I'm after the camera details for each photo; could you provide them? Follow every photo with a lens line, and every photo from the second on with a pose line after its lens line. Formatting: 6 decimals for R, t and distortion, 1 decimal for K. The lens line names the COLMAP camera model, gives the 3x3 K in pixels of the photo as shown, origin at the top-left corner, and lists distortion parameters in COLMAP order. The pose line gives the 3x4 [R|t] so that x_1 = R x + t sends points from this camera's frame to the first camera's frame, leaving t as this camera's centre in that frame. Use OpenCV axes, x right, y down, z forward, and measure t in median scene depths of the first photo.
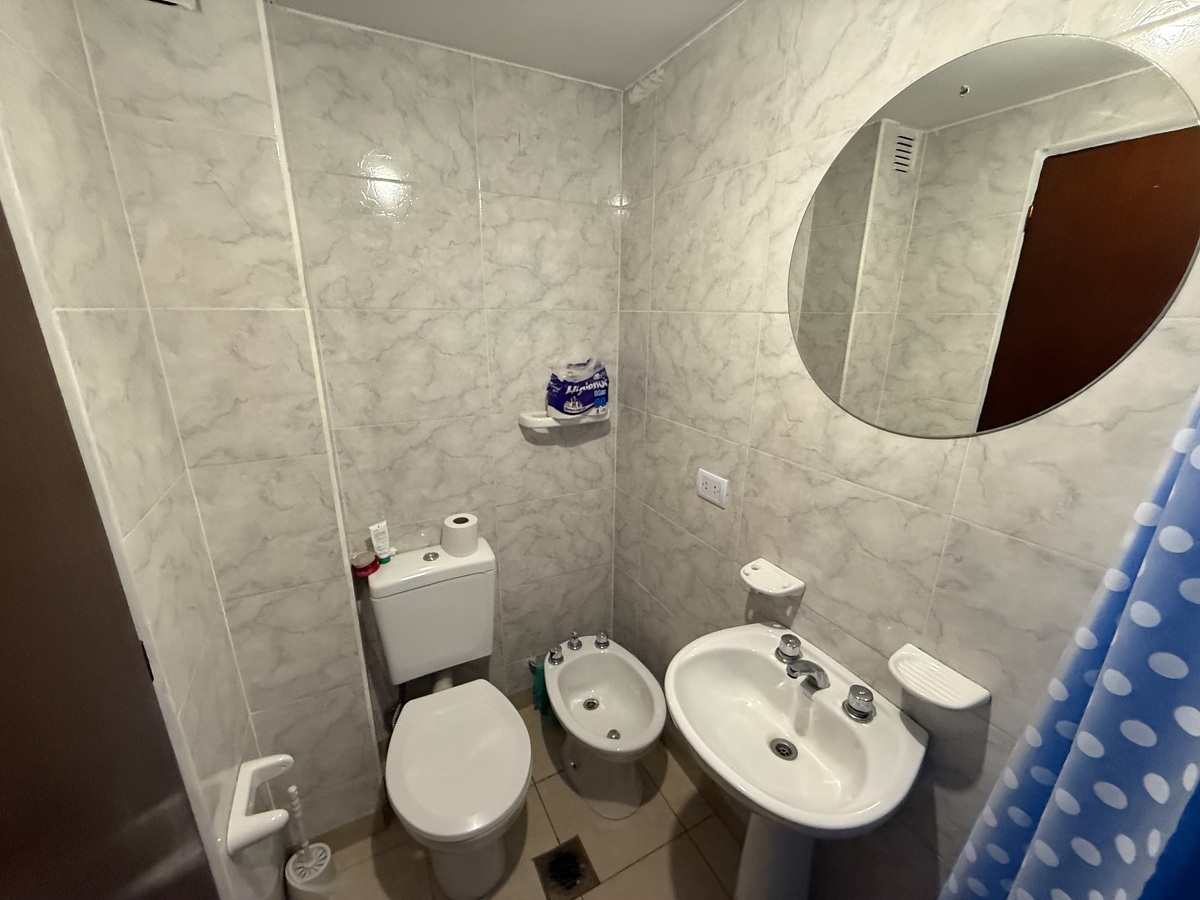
lens RADIAL K [[477.5, 0, 597.3], [0, 477.5, 449.4], [0, 0, 1]] dist [0.001642, -0.000247]
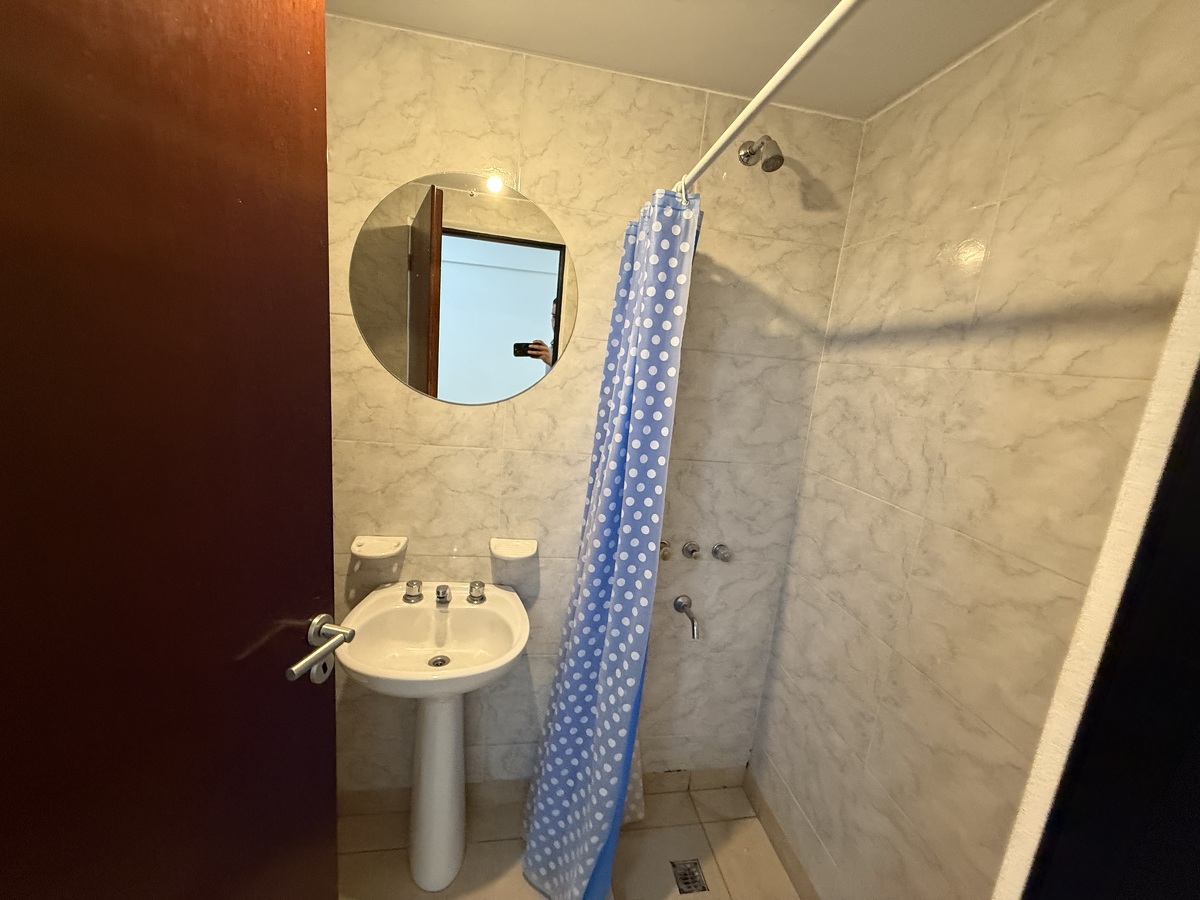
lens RADIAL K [[477.5, 0, 600.3], [0, 477.5, 450.9], [0, 0, 1]] dist [0.001642, -0.000247]
pose [[0.302129, -0.169064, 0.938155, -0.601834], [0.182168, 0.976250, 0.117263, 0.009092], [-0.935699, 0.135473, 0.325751, 0.113019]]
